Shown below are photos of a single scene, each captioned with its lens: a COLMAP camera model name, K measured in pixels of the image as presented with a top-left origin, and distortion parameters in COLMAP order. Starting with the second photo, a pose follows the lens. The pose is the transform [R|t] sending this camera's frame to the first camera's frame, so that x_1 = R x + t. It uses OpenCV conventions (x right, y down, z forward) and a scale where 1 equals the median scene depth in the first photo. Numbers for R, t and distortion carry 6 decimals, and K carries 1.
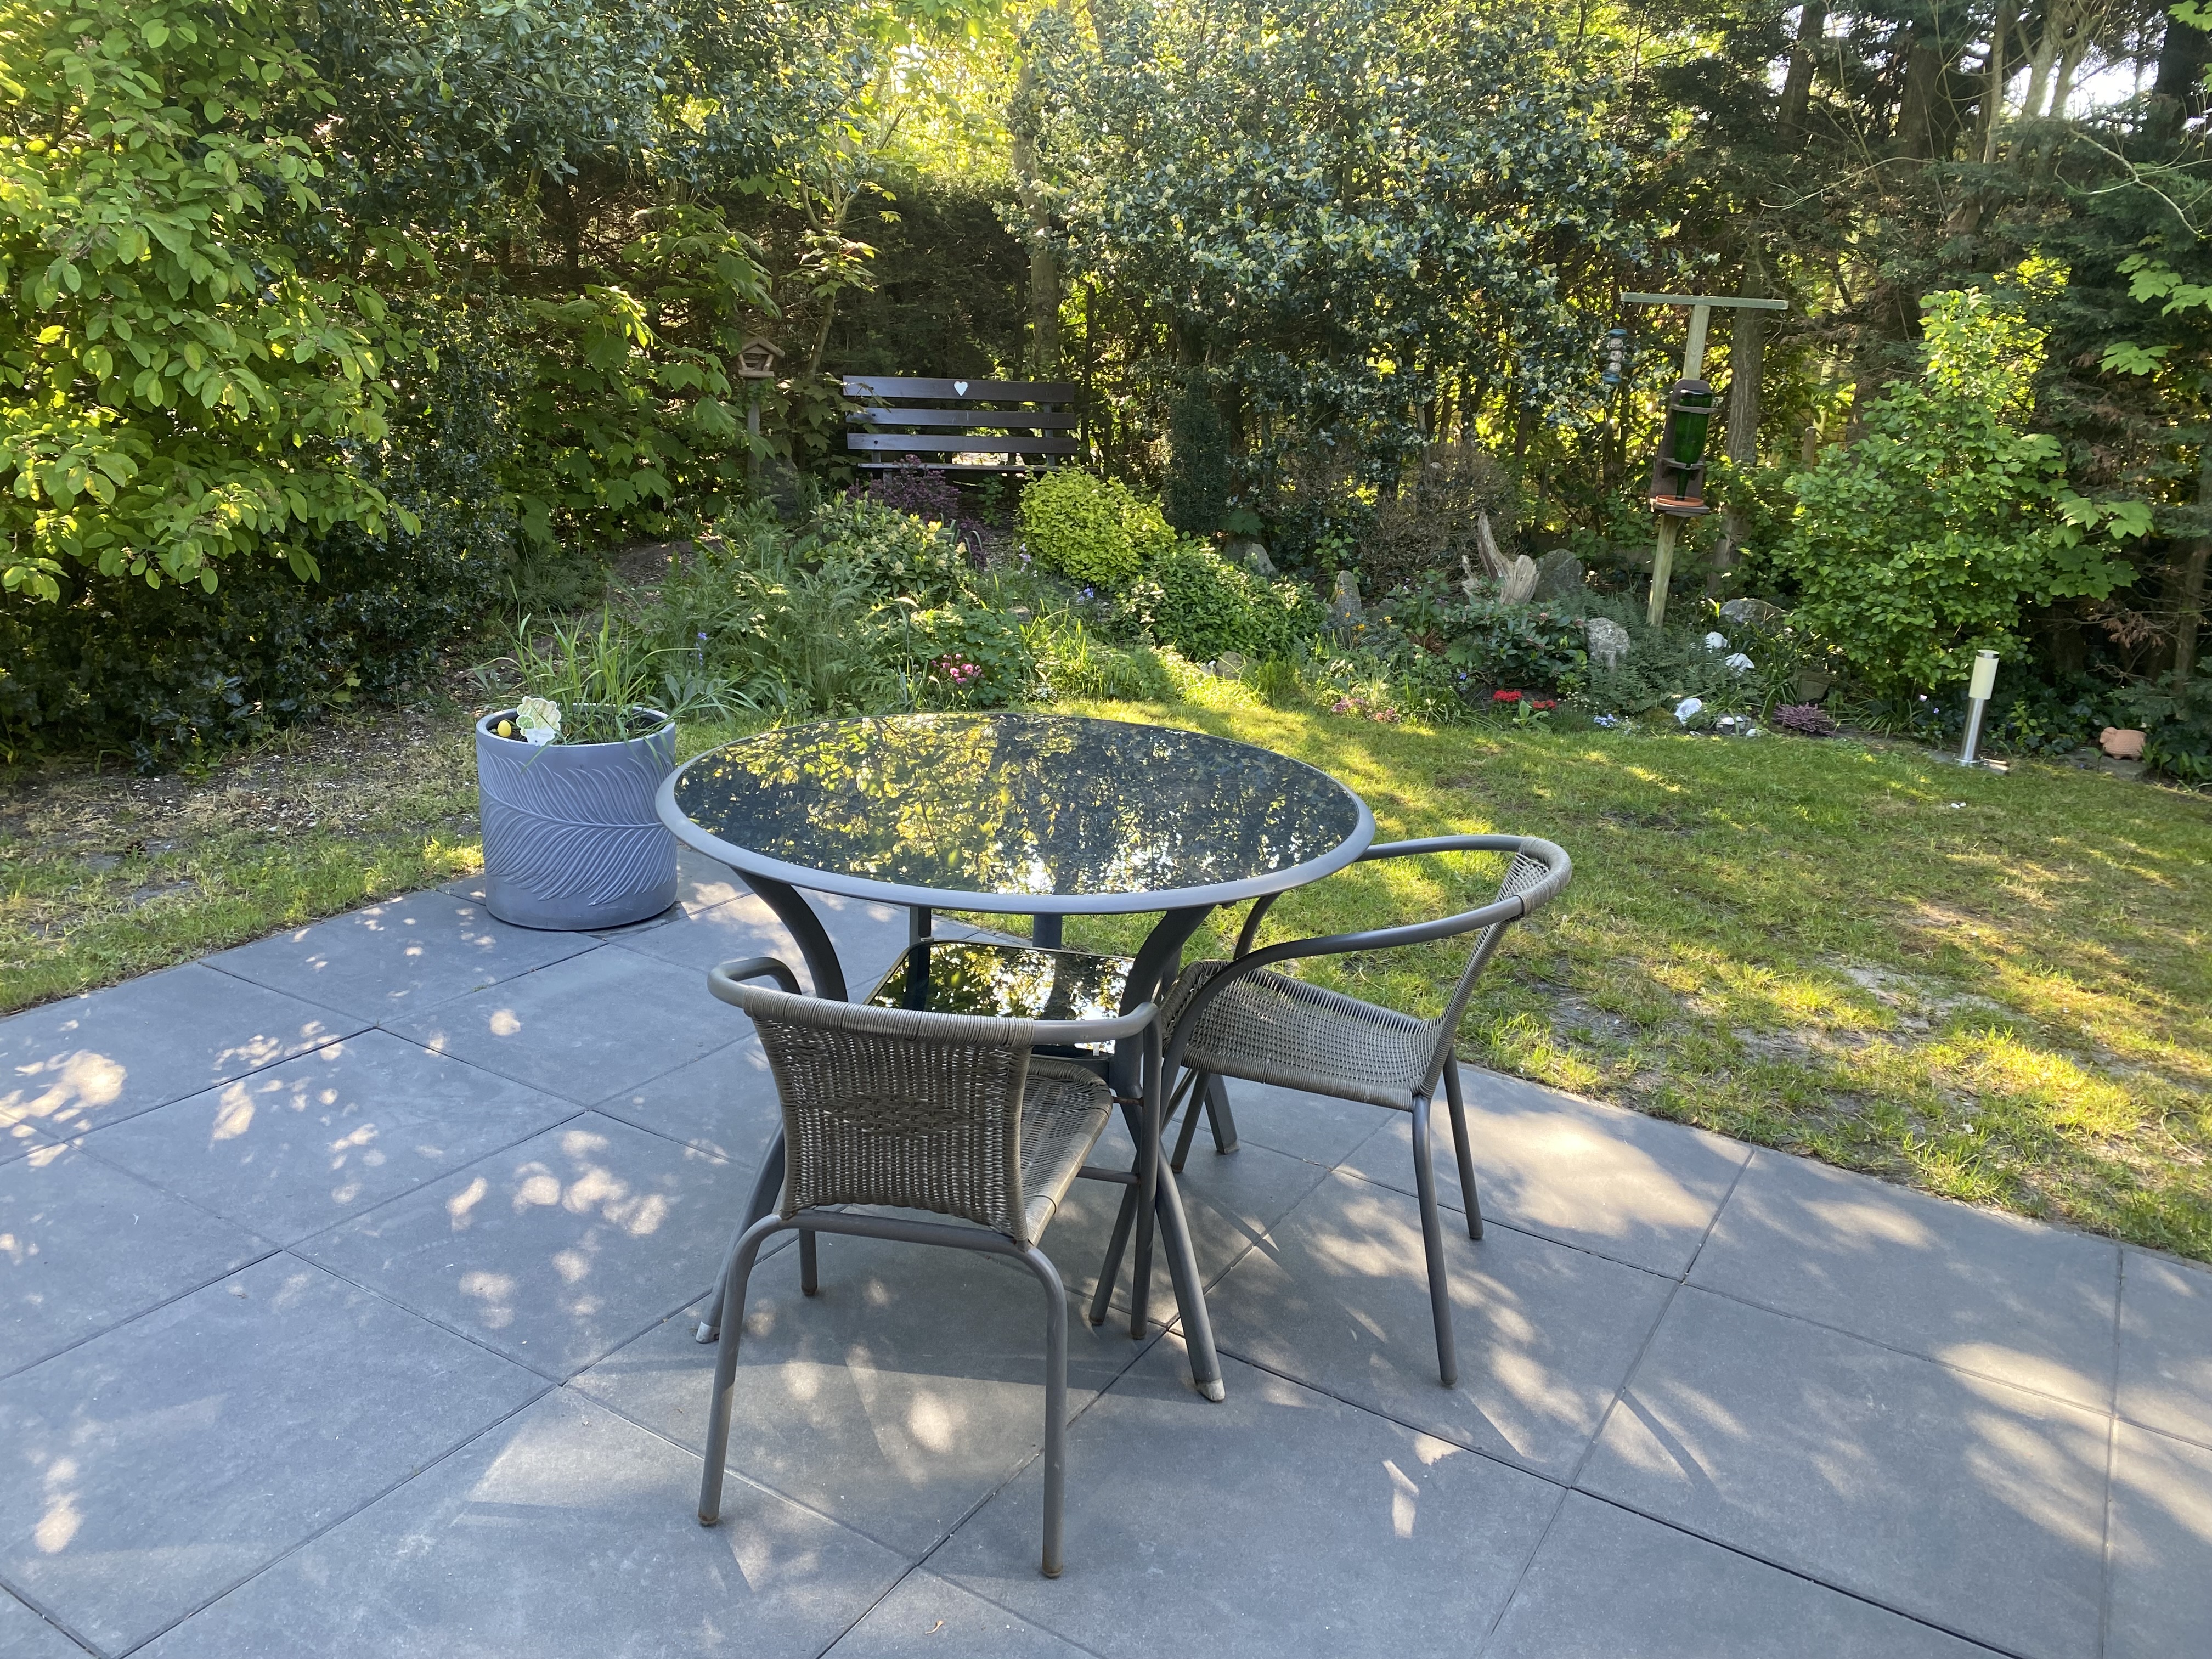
lens RADIAL K [[1663.1, 0, 1106.0], [0, 1663.1, 829.5], [0, 0, 1]] dist [0.145546, -0.441544]
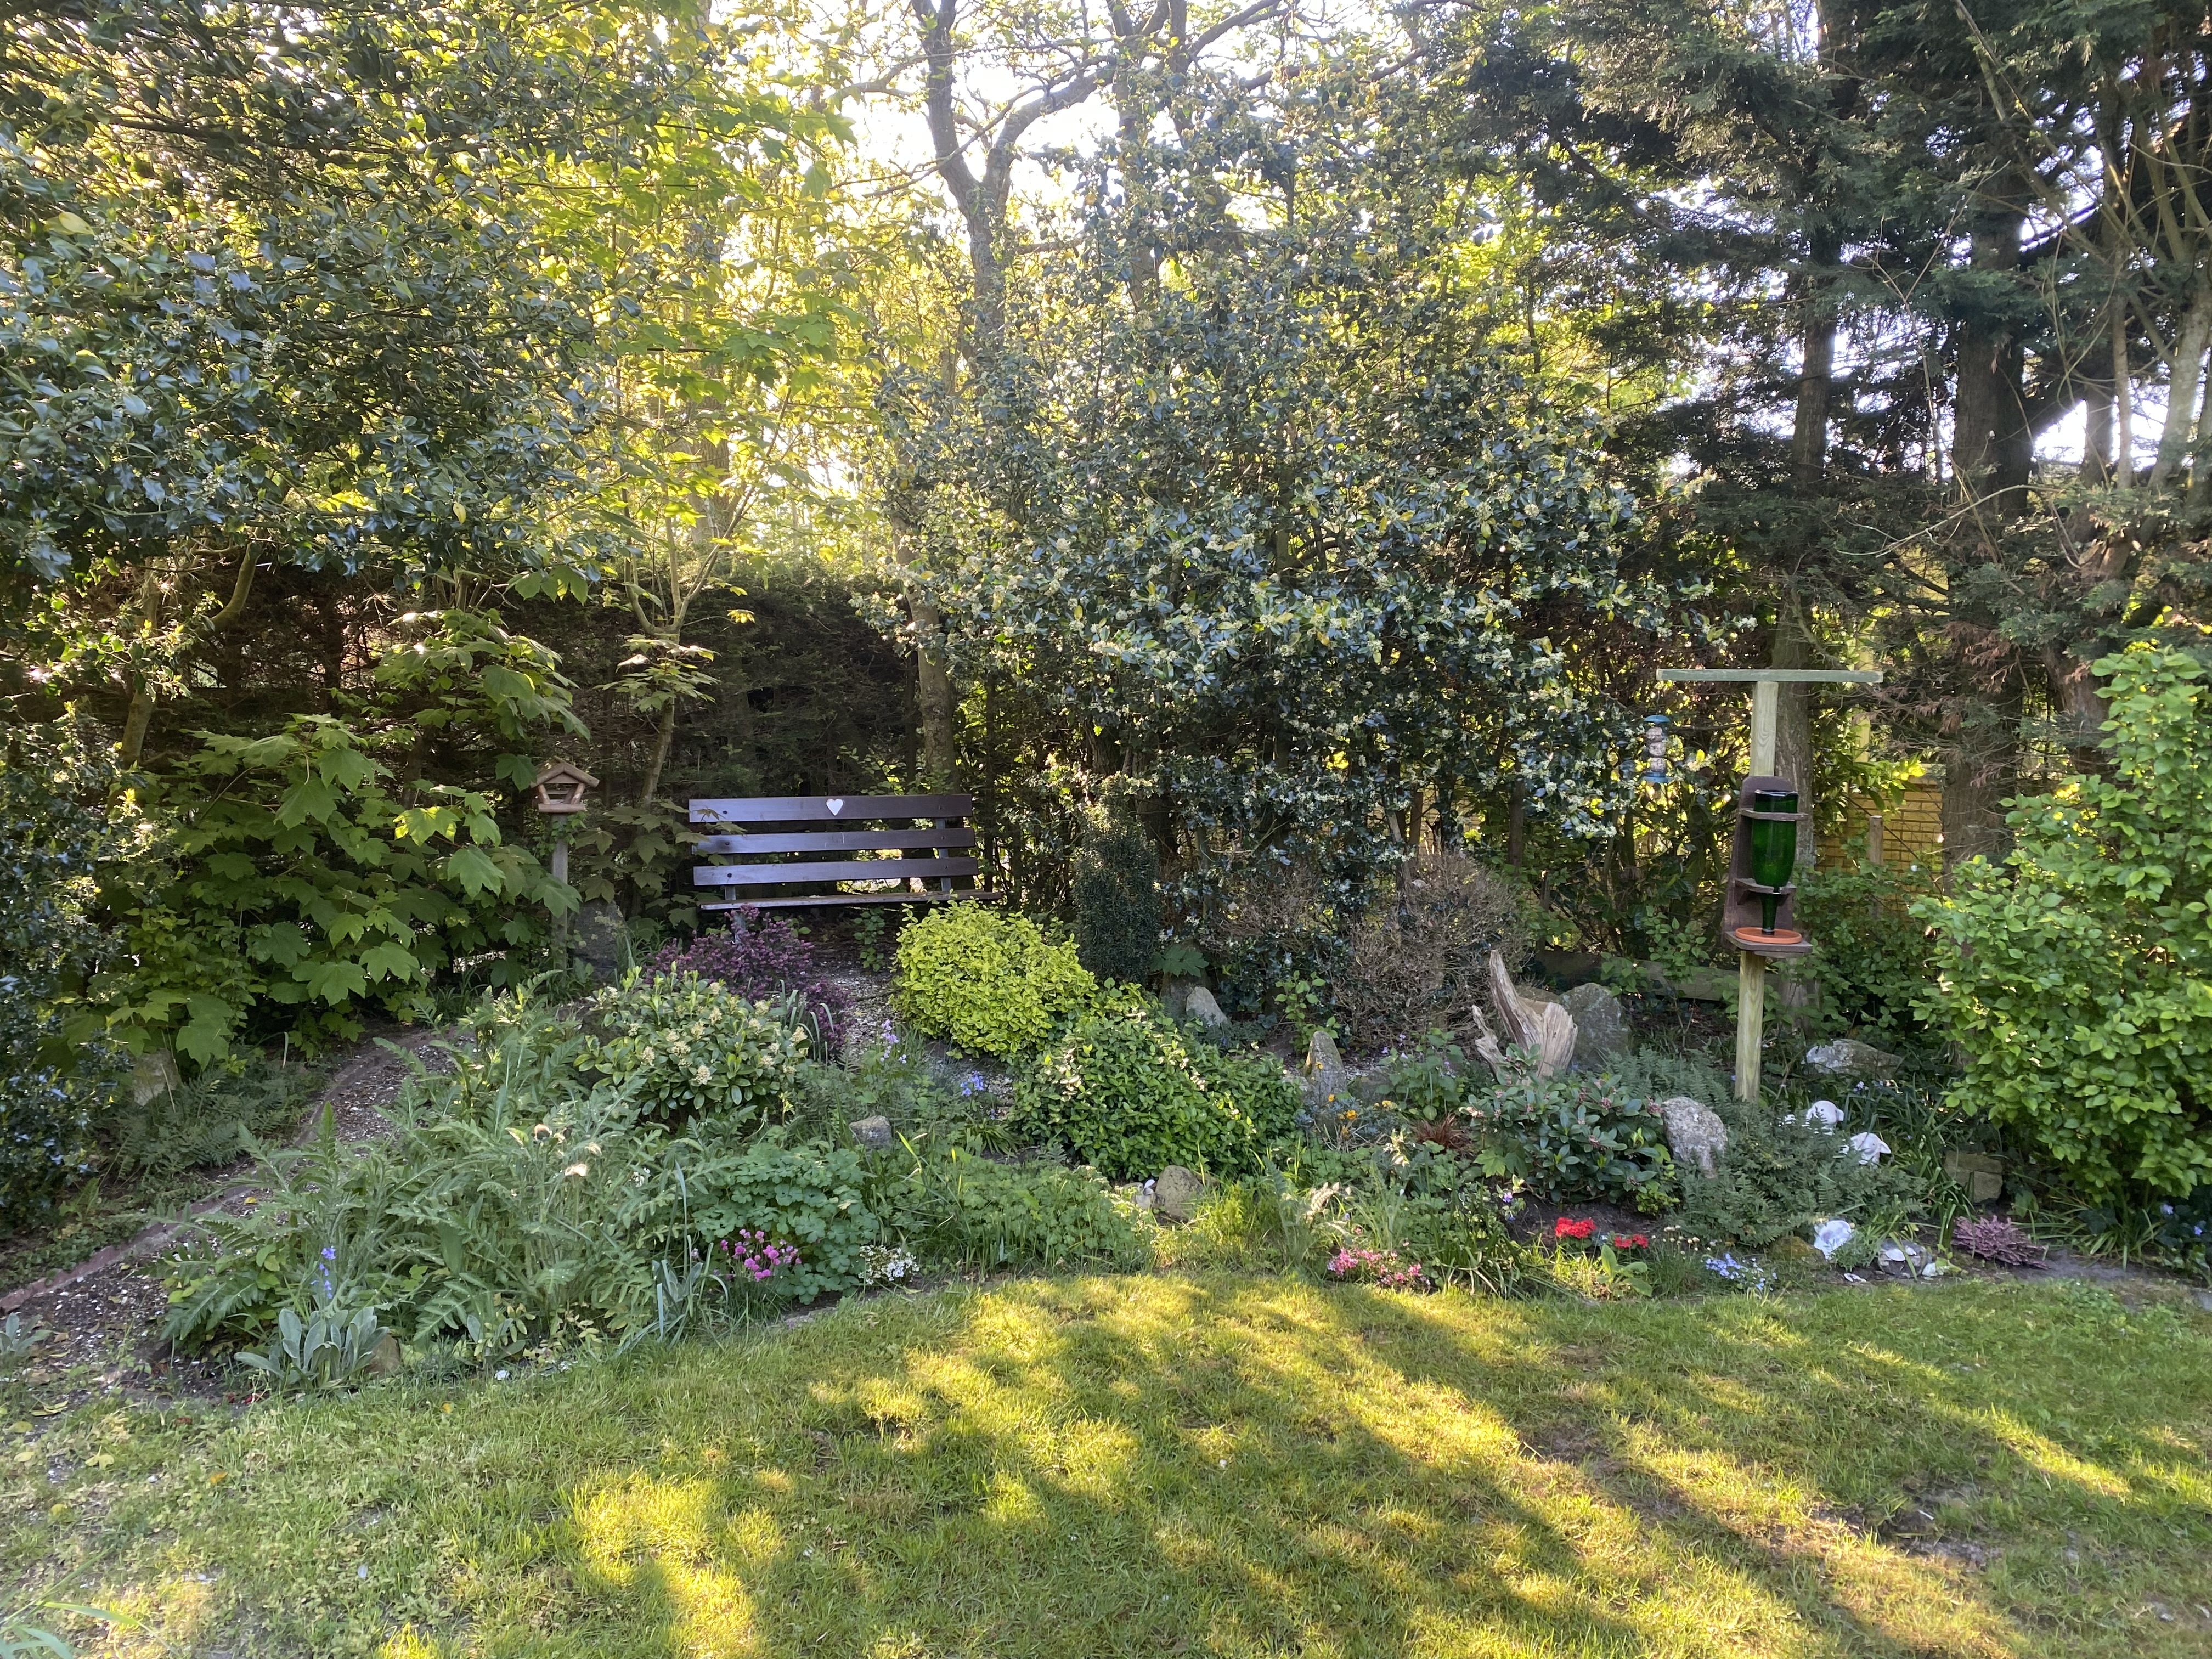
lens RADIAL K [[1673.3, 0, 1074.8], [0, 1673.3, 831.1], [0, 0, 1]] dist [0.097253, -0.219348]
pose [[0.998993, -0.041696, 0.016537, 0.025020], [0.044289, 0.975295, -0.216420, -0.088159], [-0.007105, 0.216935, 0.976160, 0.254054]]
